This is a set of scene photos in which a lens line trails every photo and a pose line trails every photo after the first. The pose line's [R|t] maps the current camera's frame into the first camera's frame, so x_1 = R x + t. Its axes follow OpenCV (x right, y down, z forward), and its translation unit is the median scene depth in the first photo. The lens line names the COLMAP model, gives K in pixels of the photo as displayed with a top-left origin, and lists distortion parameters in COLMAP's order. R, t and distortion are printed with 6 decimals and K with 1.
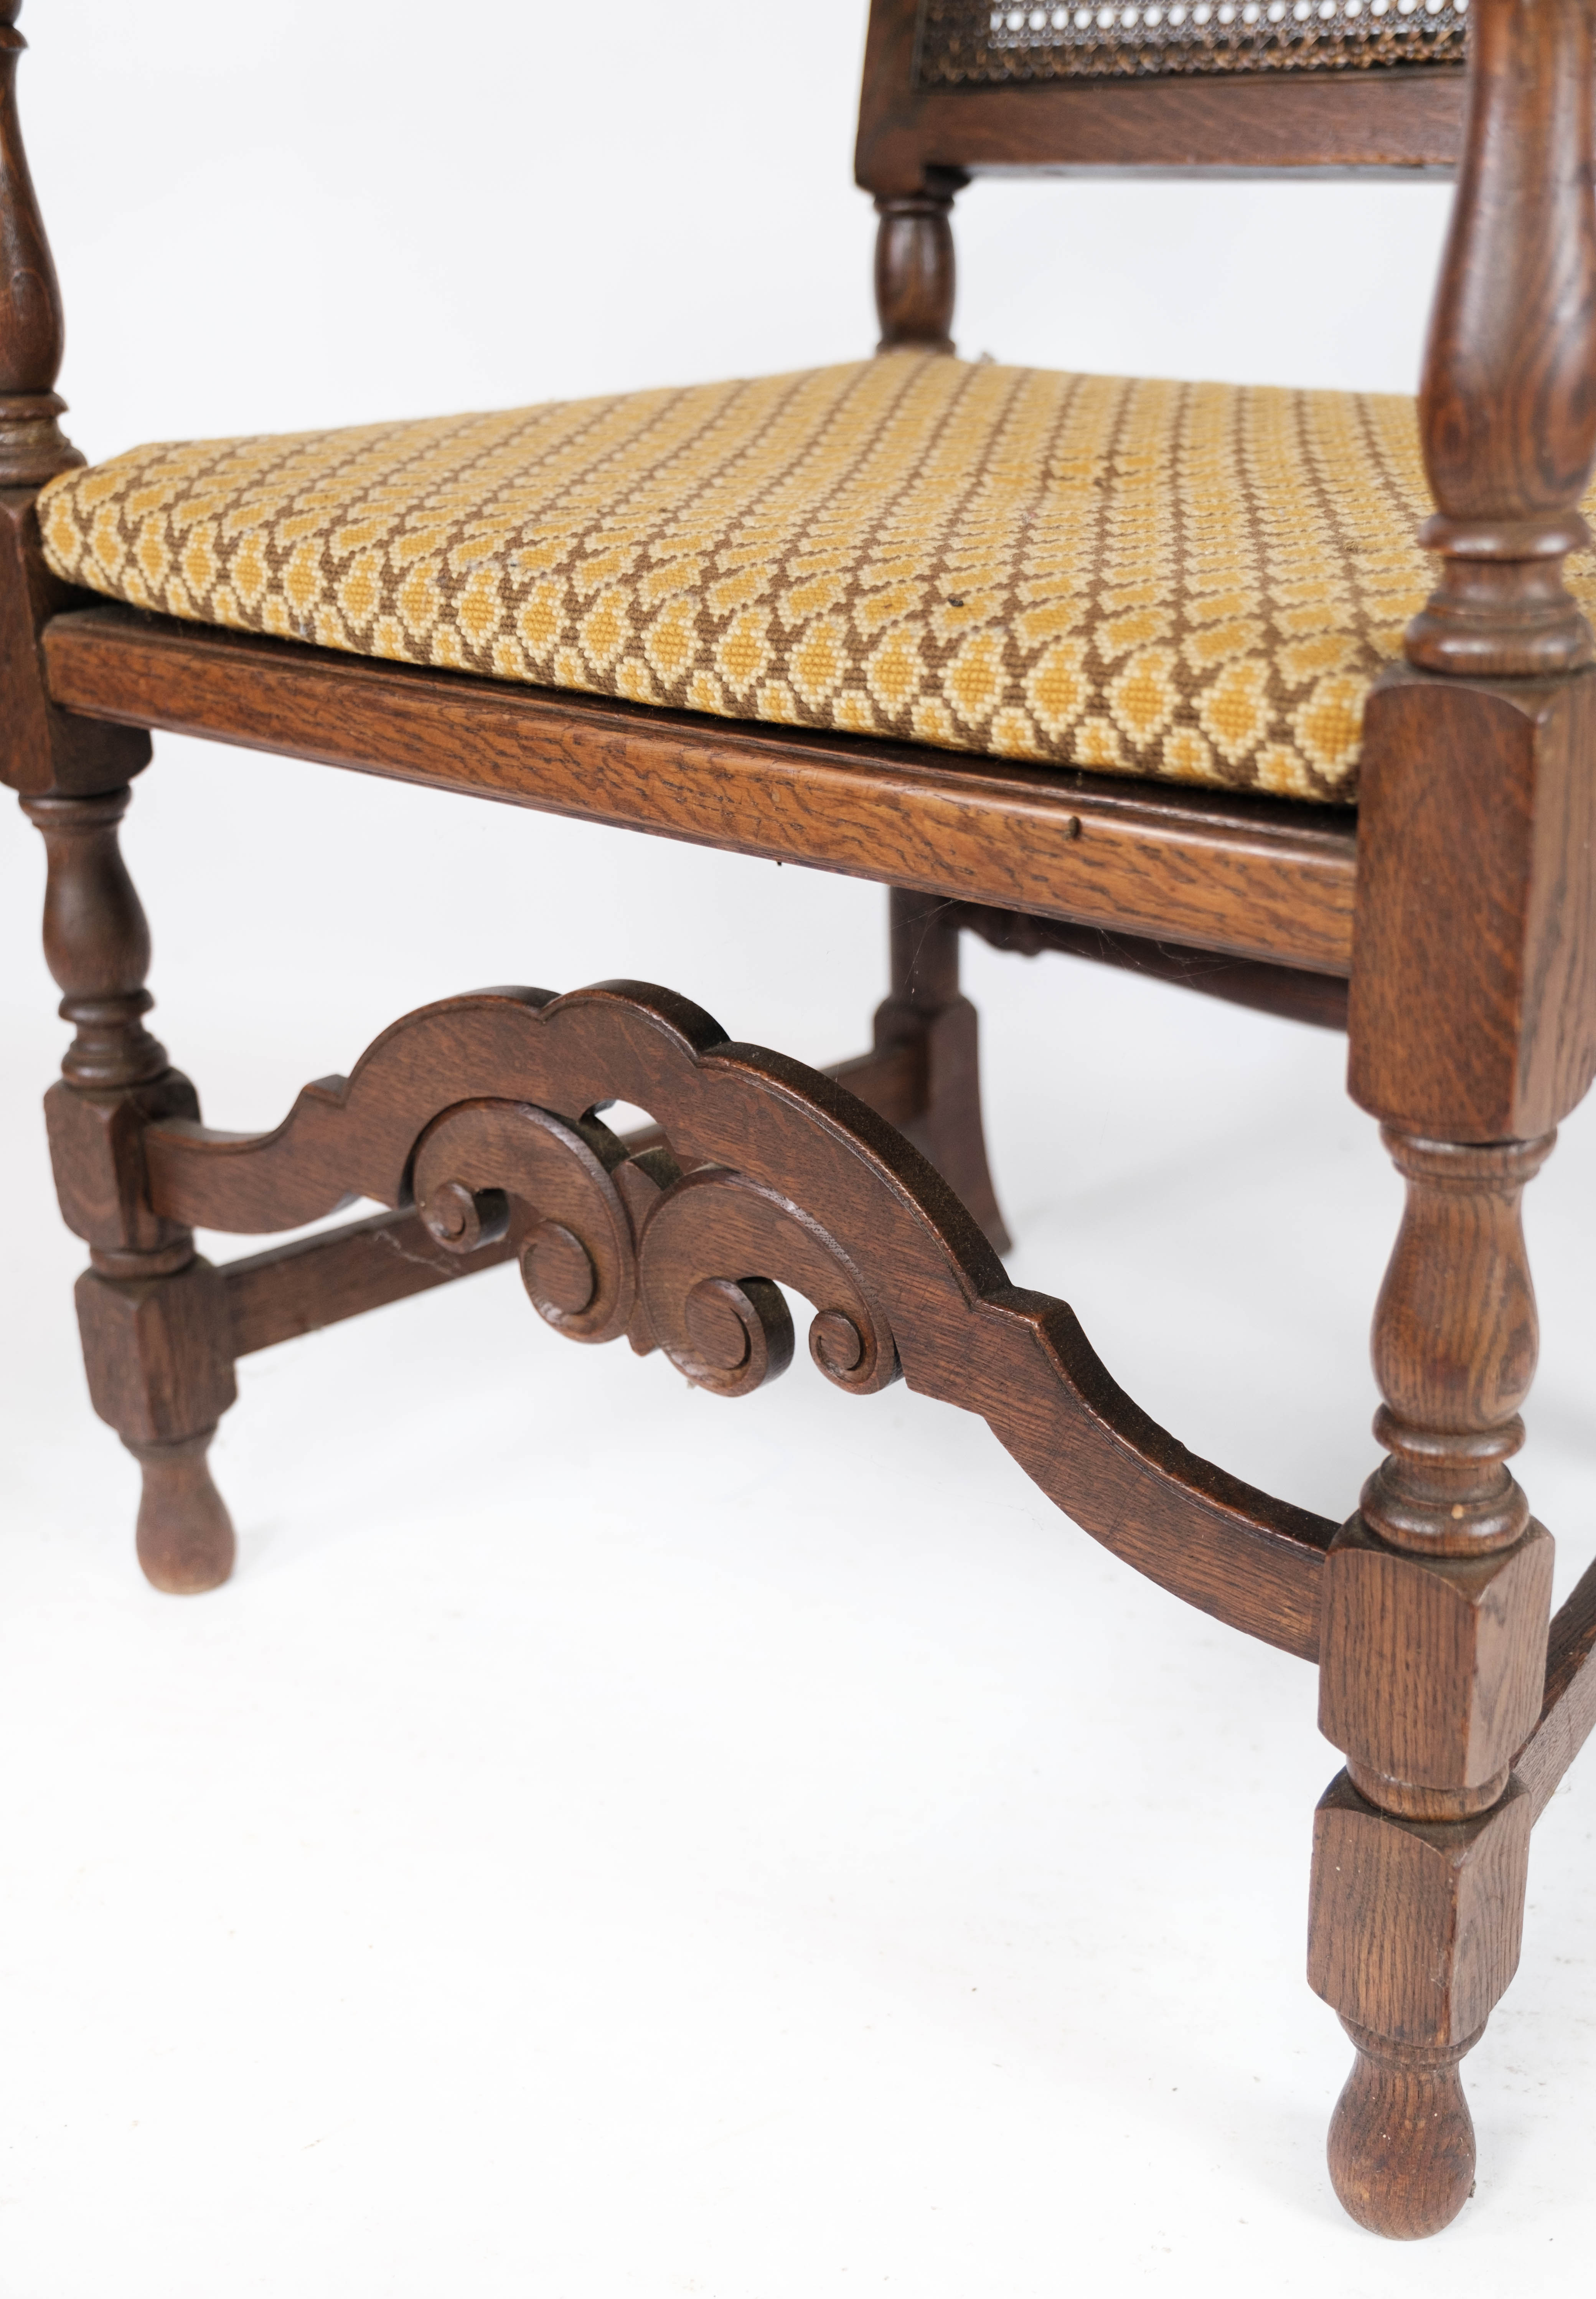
lens RADIAL K [[2719.1, 0, 798.0], [0, 2719.1, 1149.5], [0, 0, 1]] dist [0.015574, -0.017223]
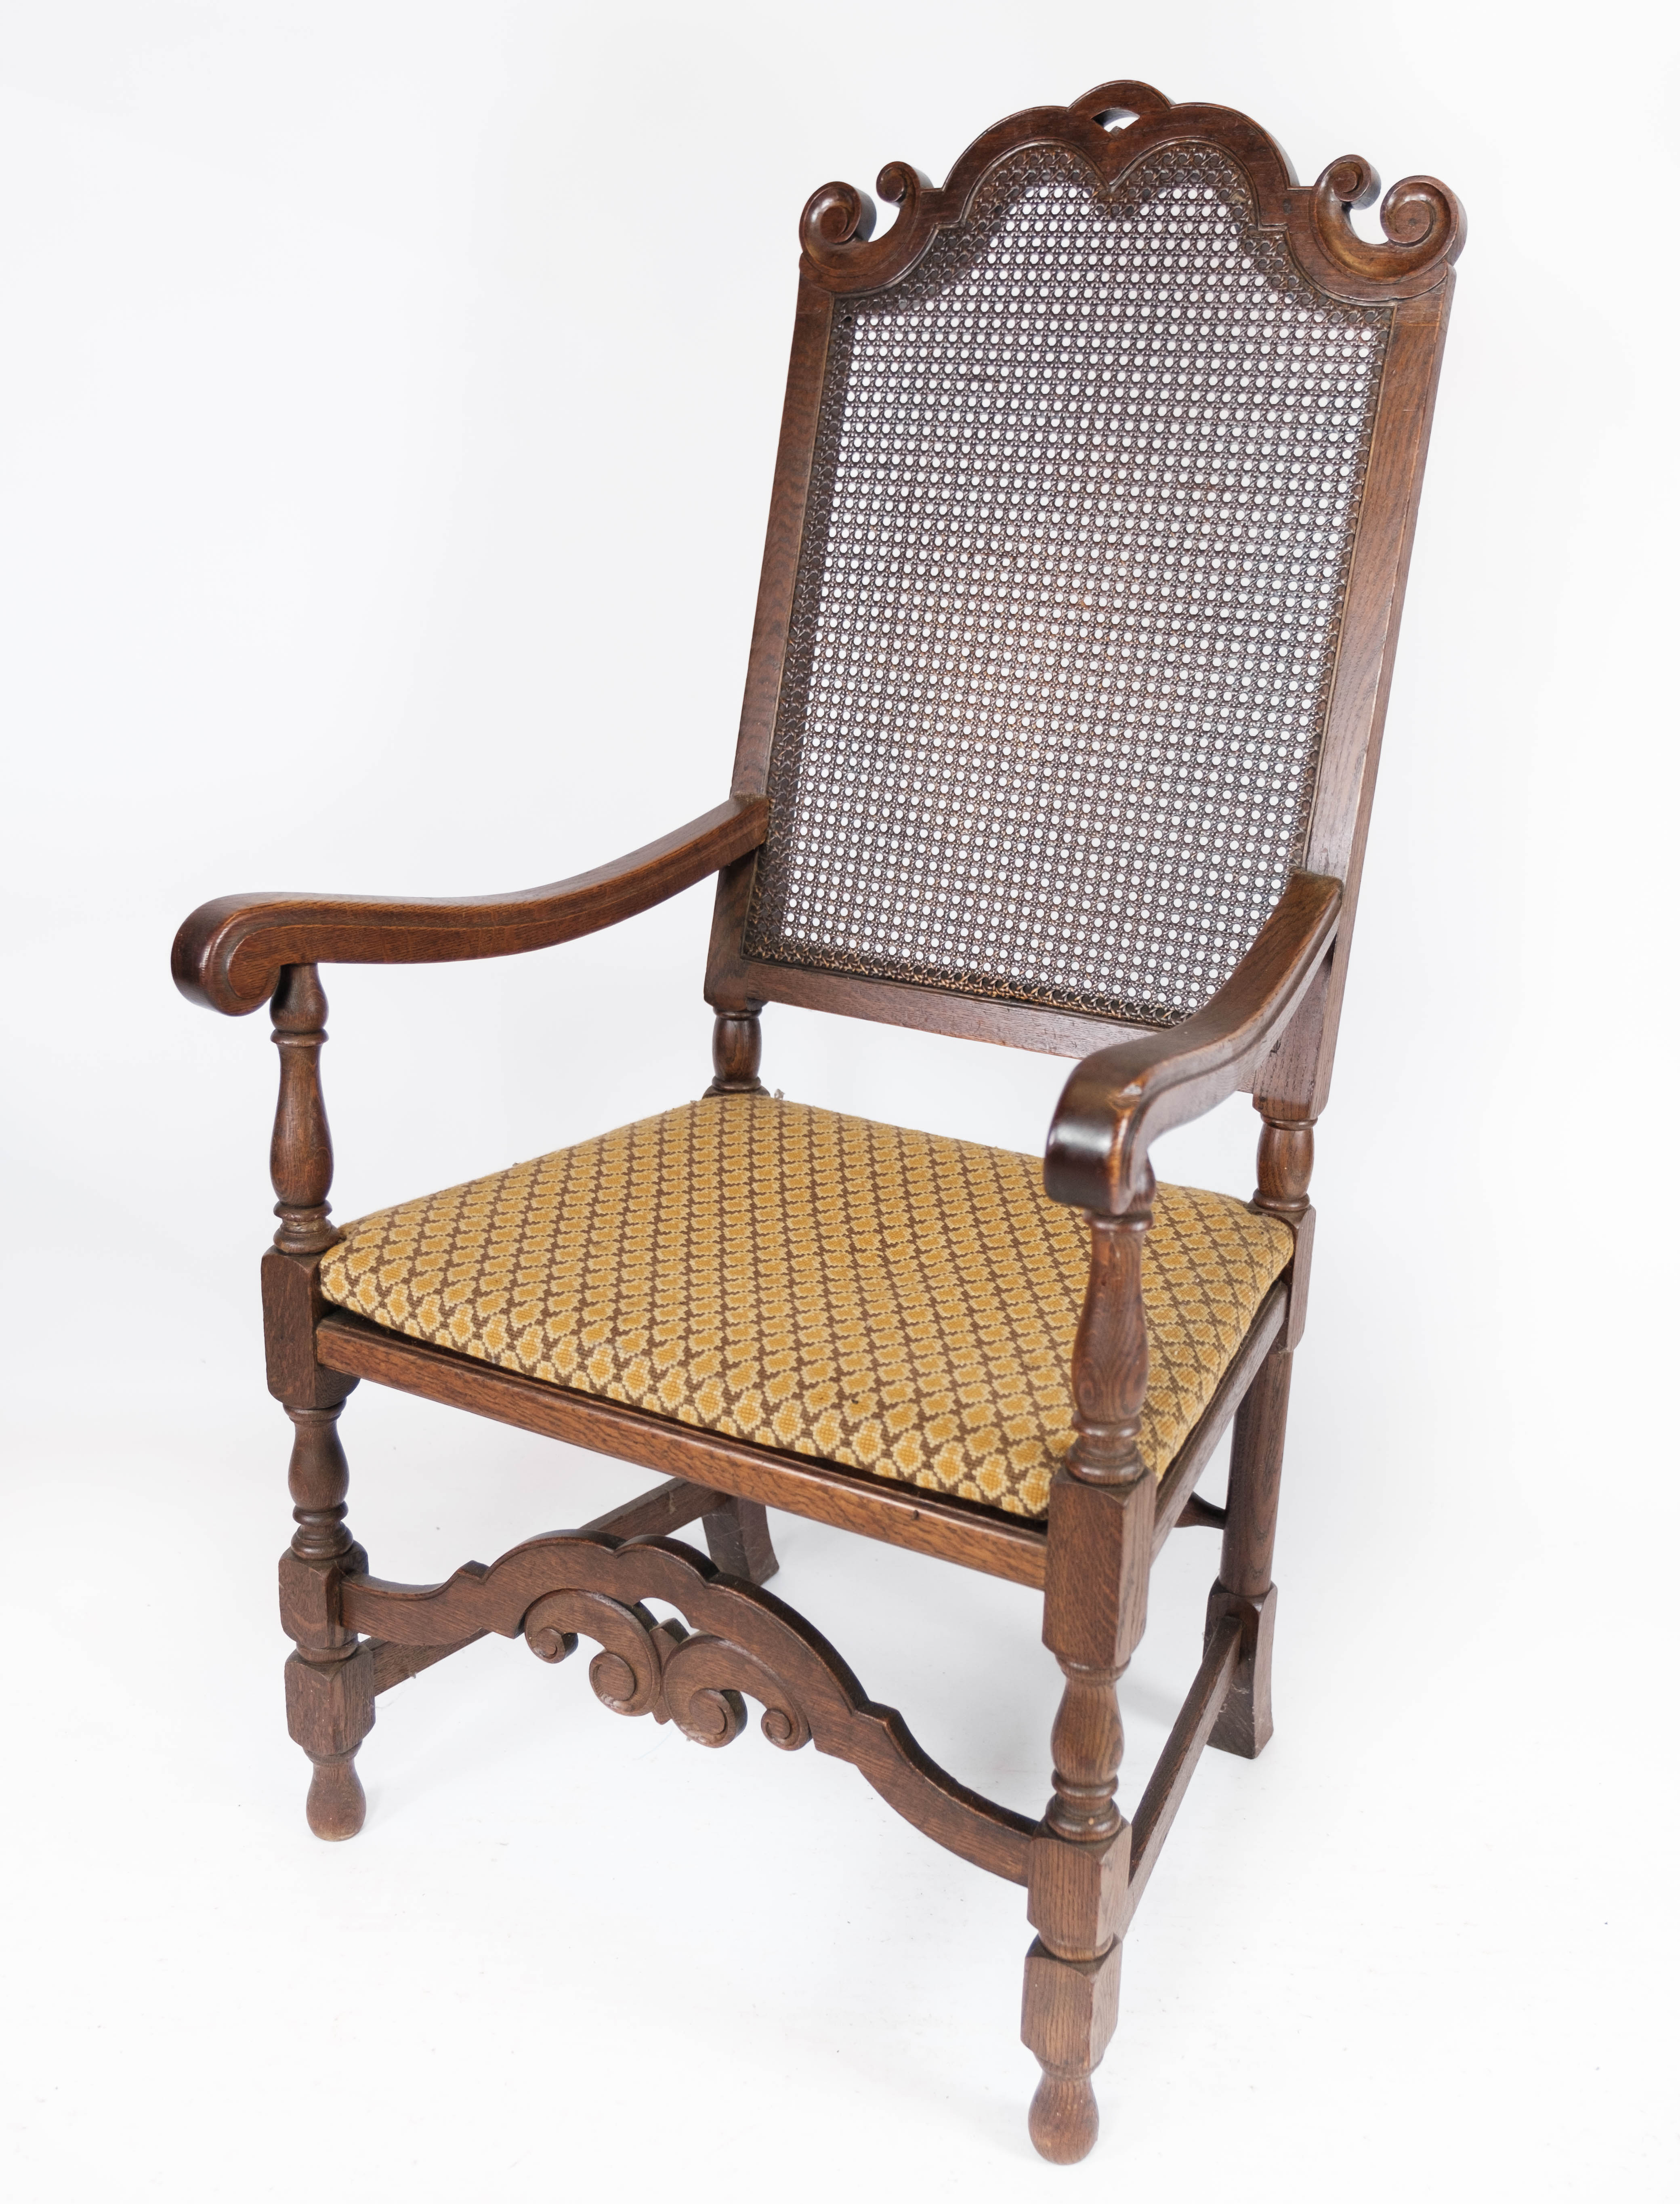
lens RADIAL K [[2121.0, 0, 840.0], [0, 2121.0, 1102.0], [0, 0, 1]] dist [-0.009666, 0.005894]
pose [[0.984639, 0.000202, 0.174602, -0.227305], [0.017956, 0.994580, -0.102412, -0.240613], [-0.173677, 0.103974, 0.979299, -0.626104]]
